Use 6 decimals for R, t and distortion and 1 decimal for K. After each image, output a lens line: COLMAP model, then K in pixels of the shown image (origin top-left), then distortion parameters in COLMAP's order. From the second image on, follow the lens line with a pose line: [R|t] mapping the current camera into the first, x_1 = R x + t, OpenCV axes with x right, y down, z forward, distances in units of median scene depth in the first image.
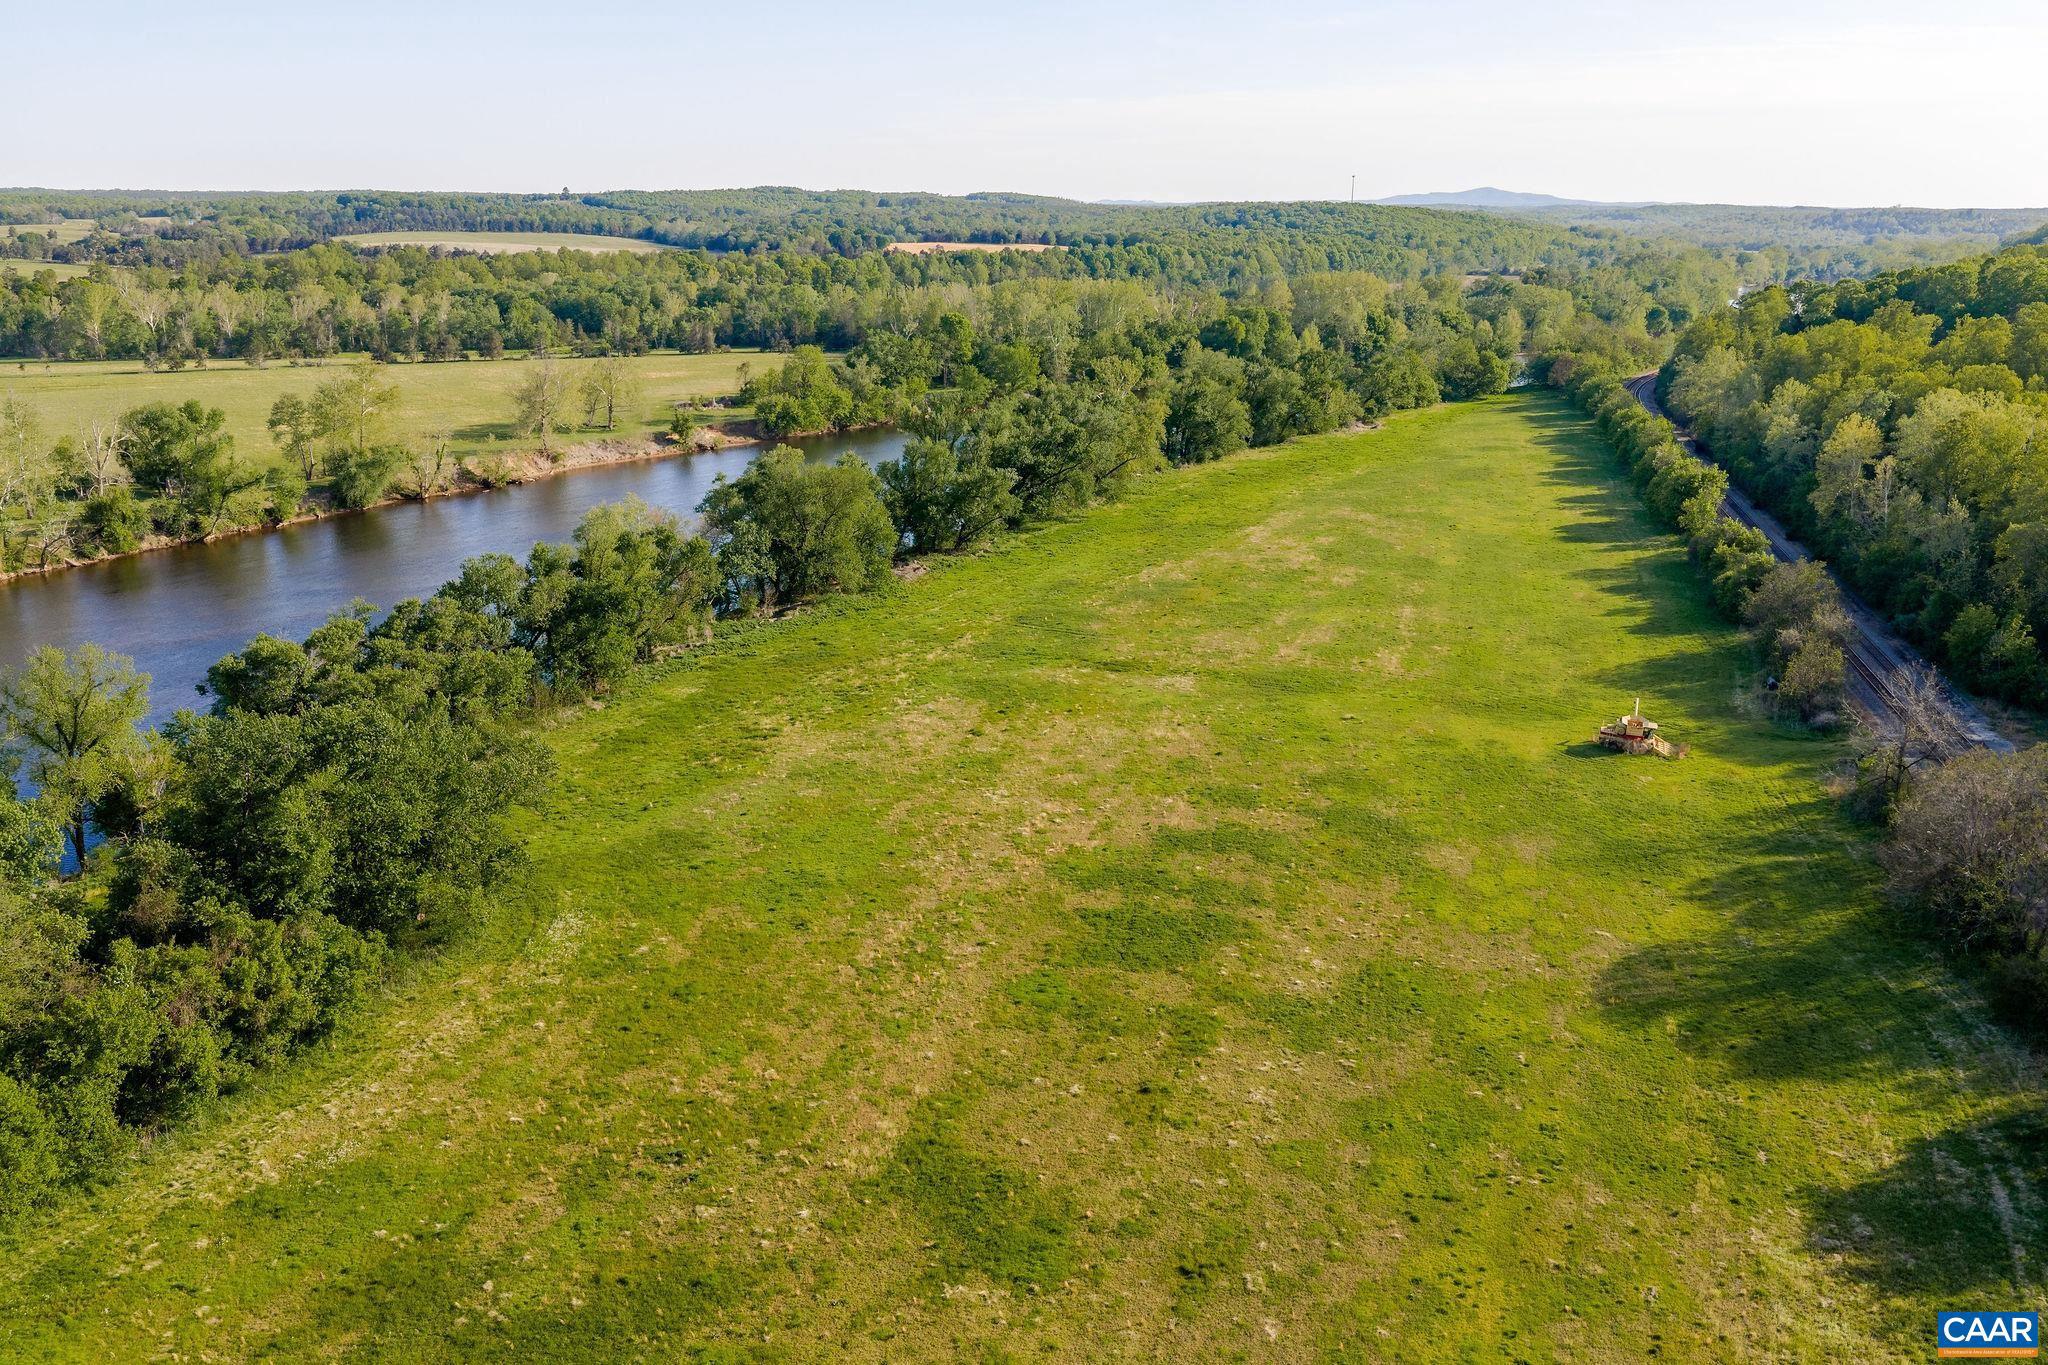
lens RADIAL K [[1699.5, 0, 1033.3], [0, 1699.5, 682.3], [0, 0, 1]] dist [0.055088, -0.117678]
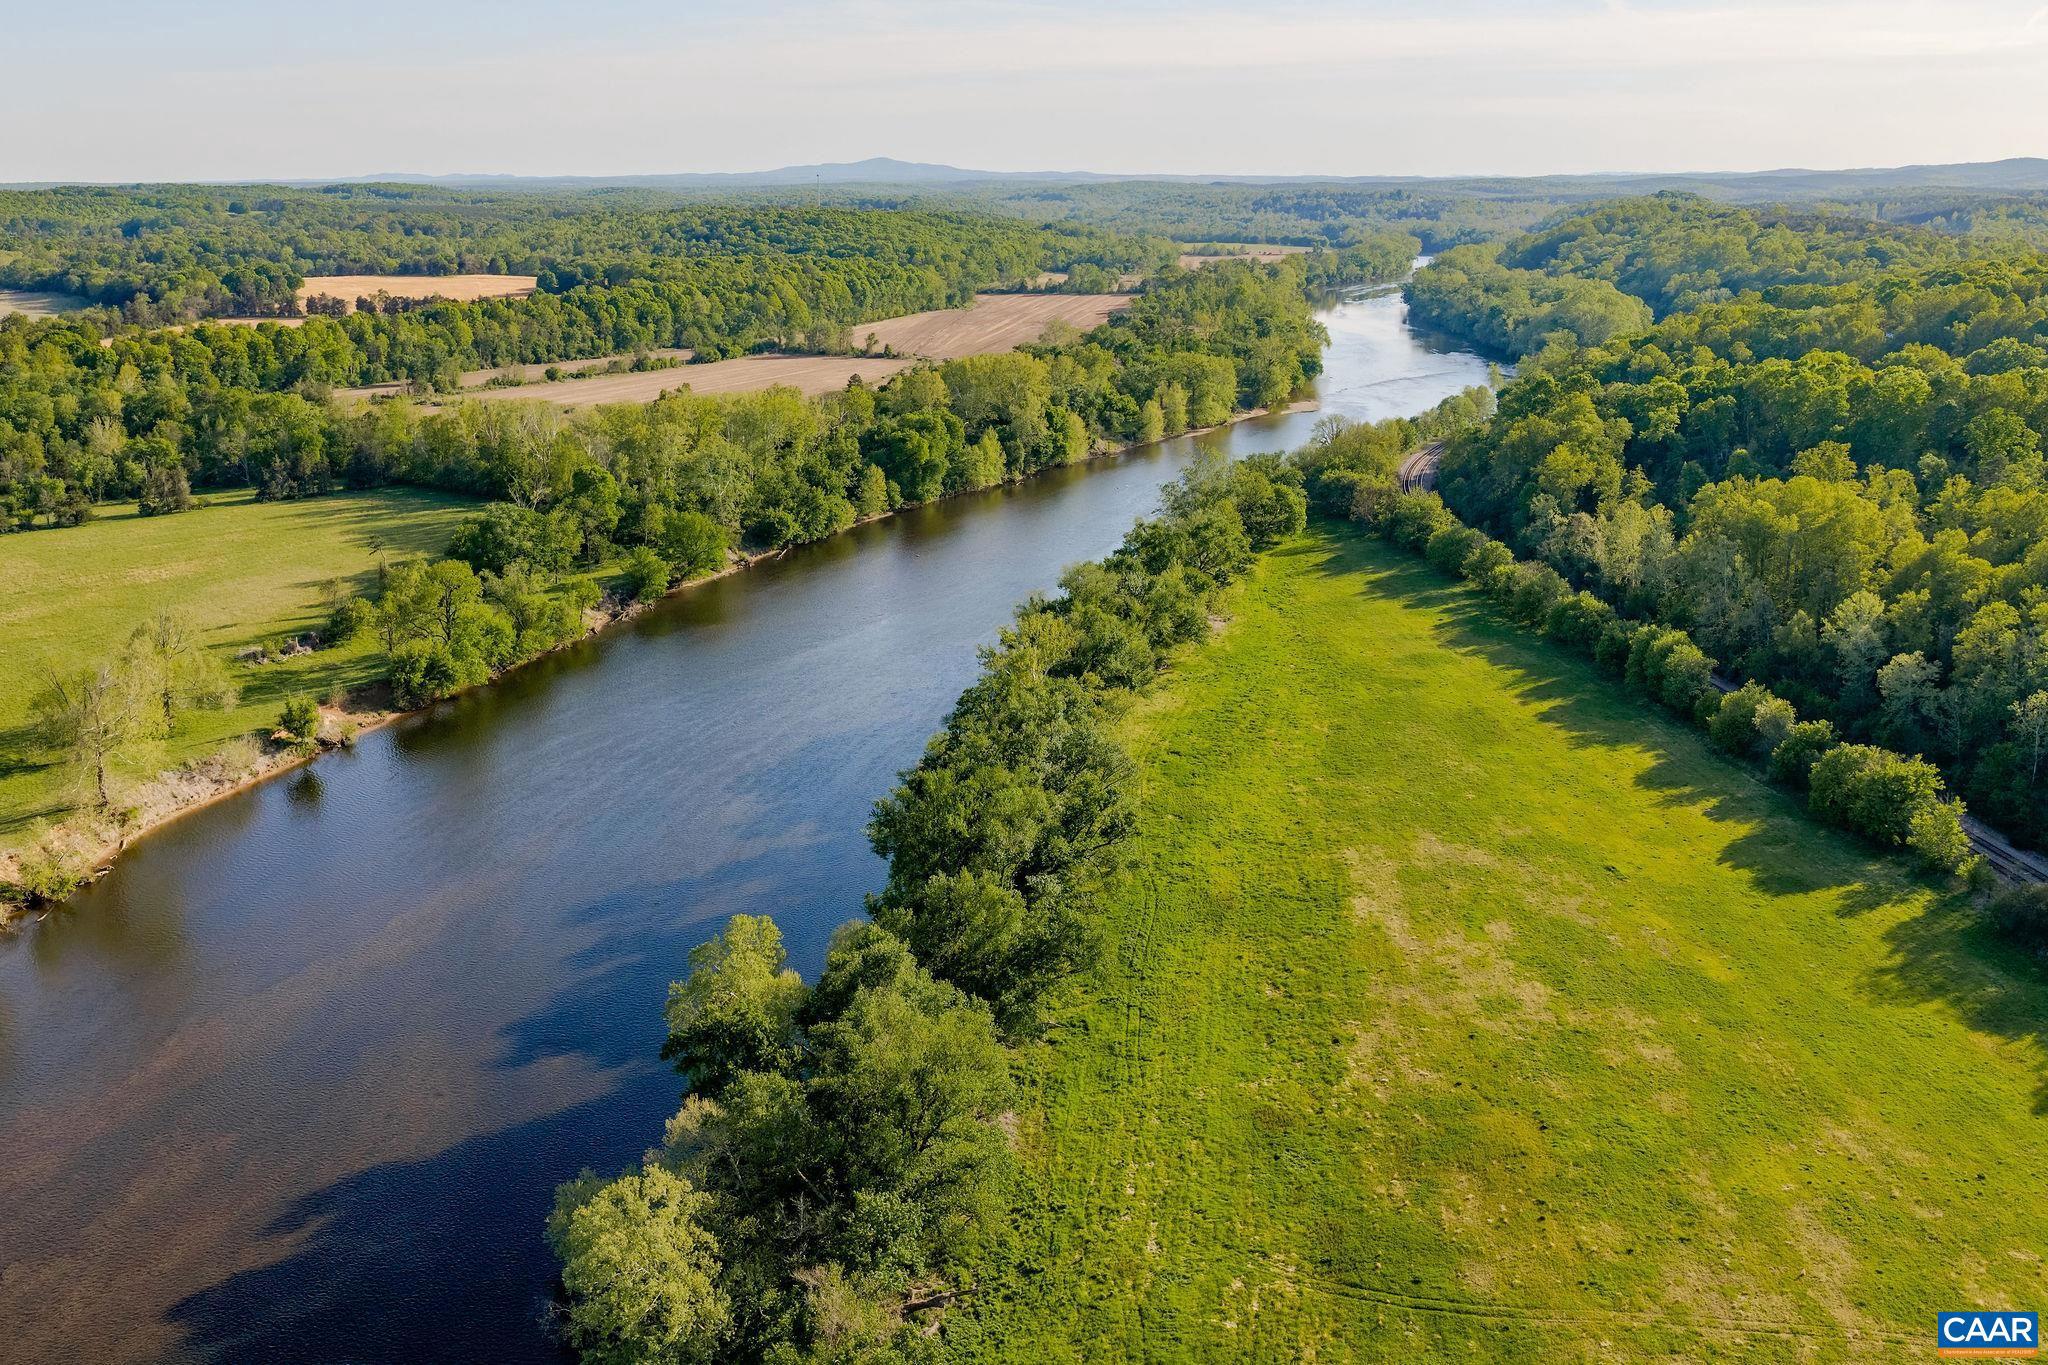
lens RADIAL K [[1887.2, 0, 1011.6], [0, 1887.2, 639.1], [0, 0, 1]] dist [0.029792, -0.055705]
pose [[0.948549, -0.086306, 0.304640, -0.129495], [0.095990, 0.995238, -0.016924, -0.111691], [-0.301729, 0.045295, 0.952317, 0.174004]]
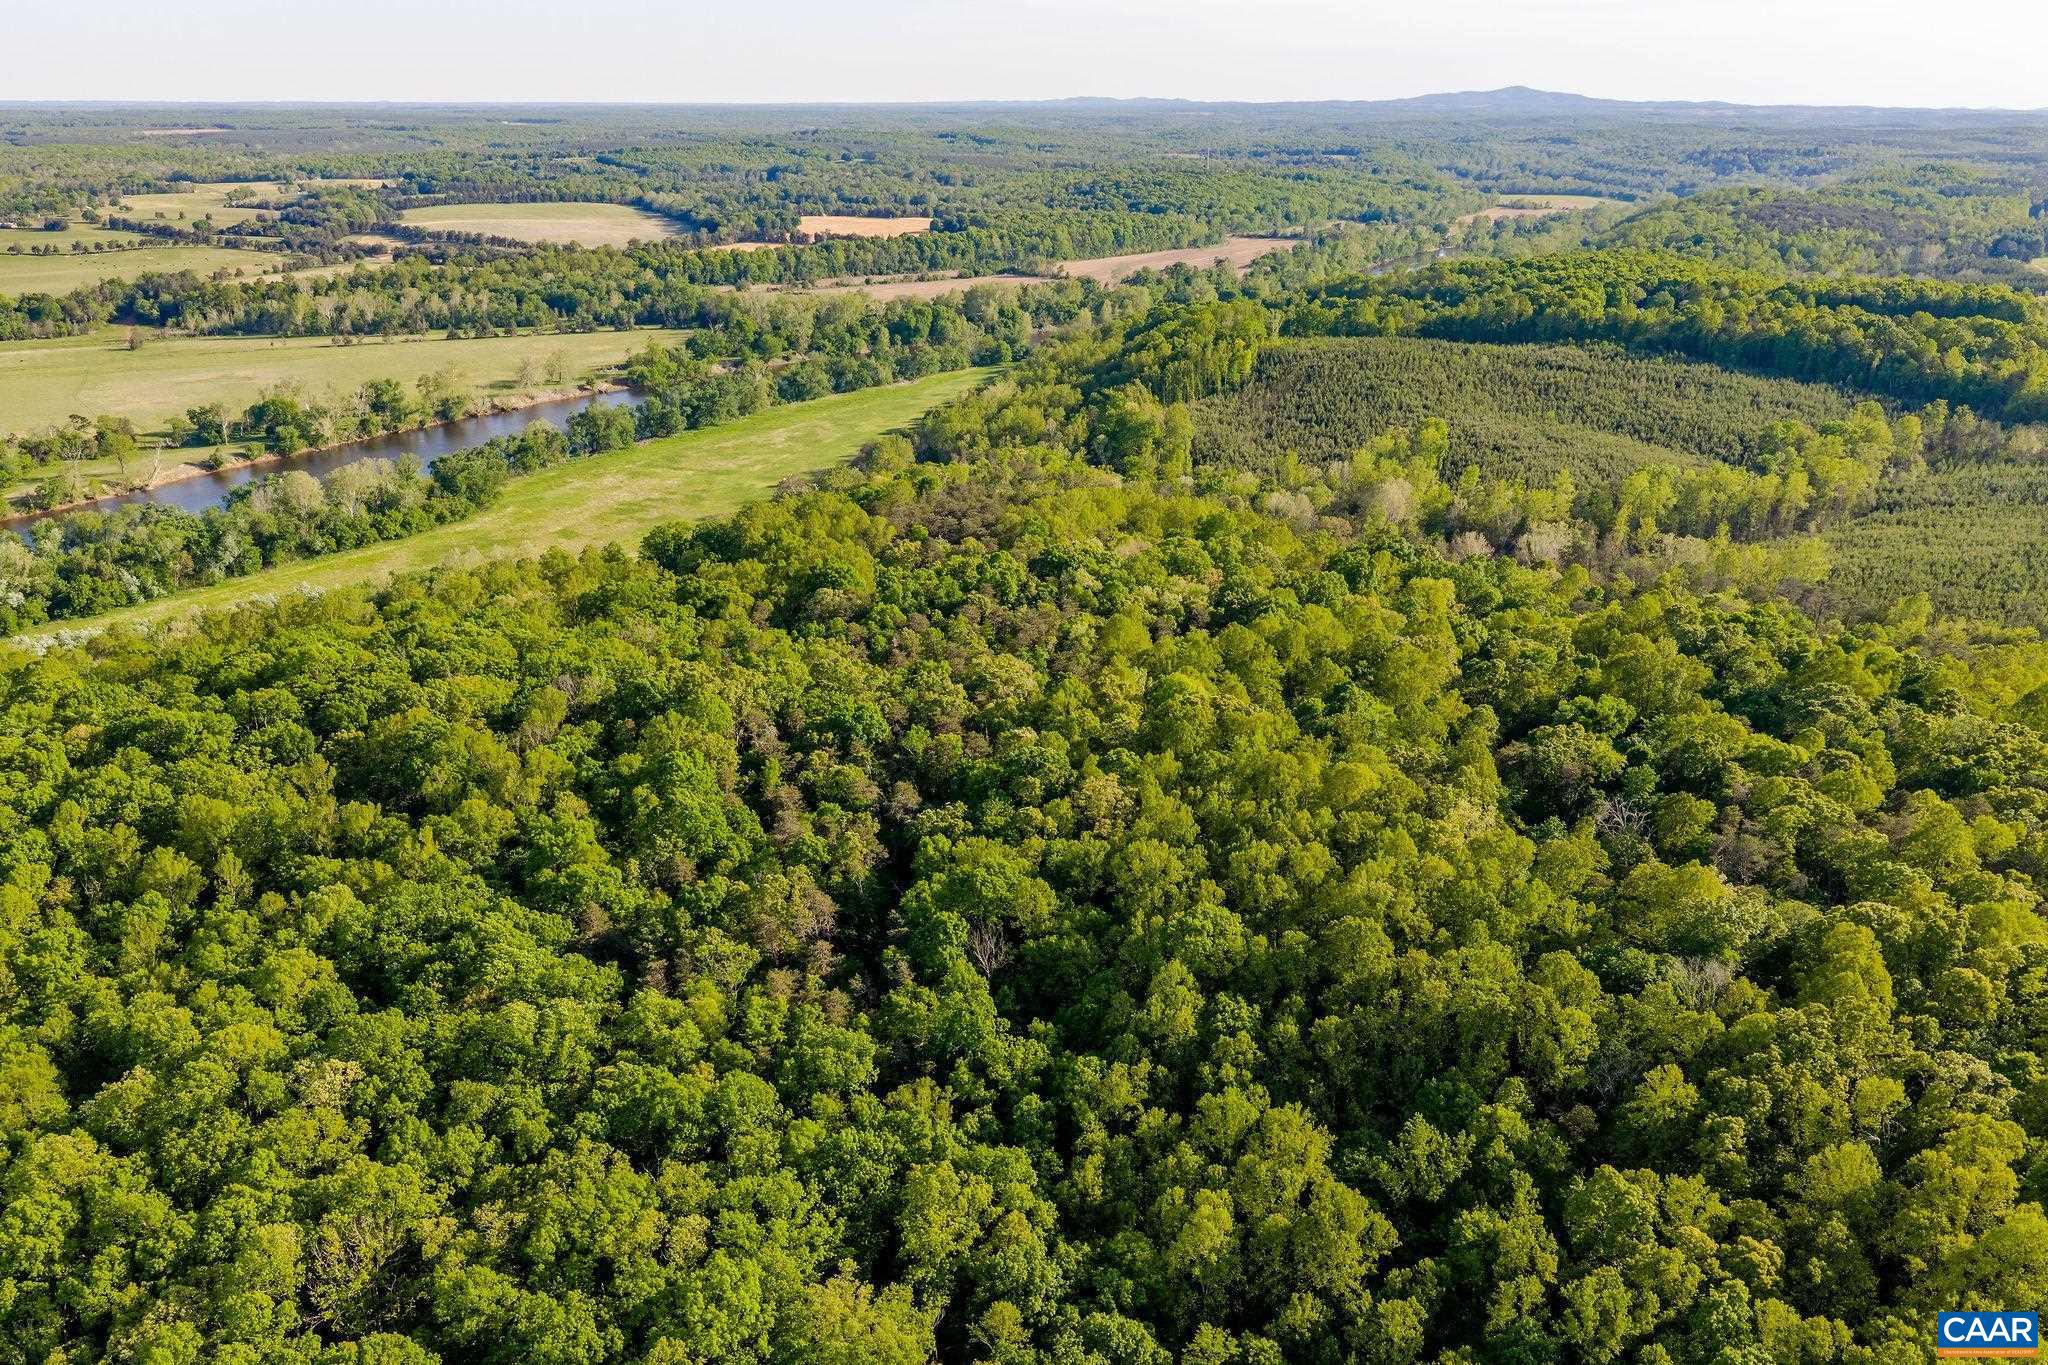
lens RADIAL K [[1712.3, 0, 1031.9], [0, 1712.3, 687.9], [0, 0, 1]] dist [0.011432, -0.015572]
pose [[0.999613, 0.006658, -0.027026, 0.341635], [-0.005023, 0.998180, 0.060092, 0.087781], [0.027377, -0.059933, 0.997827, -0.981108]]
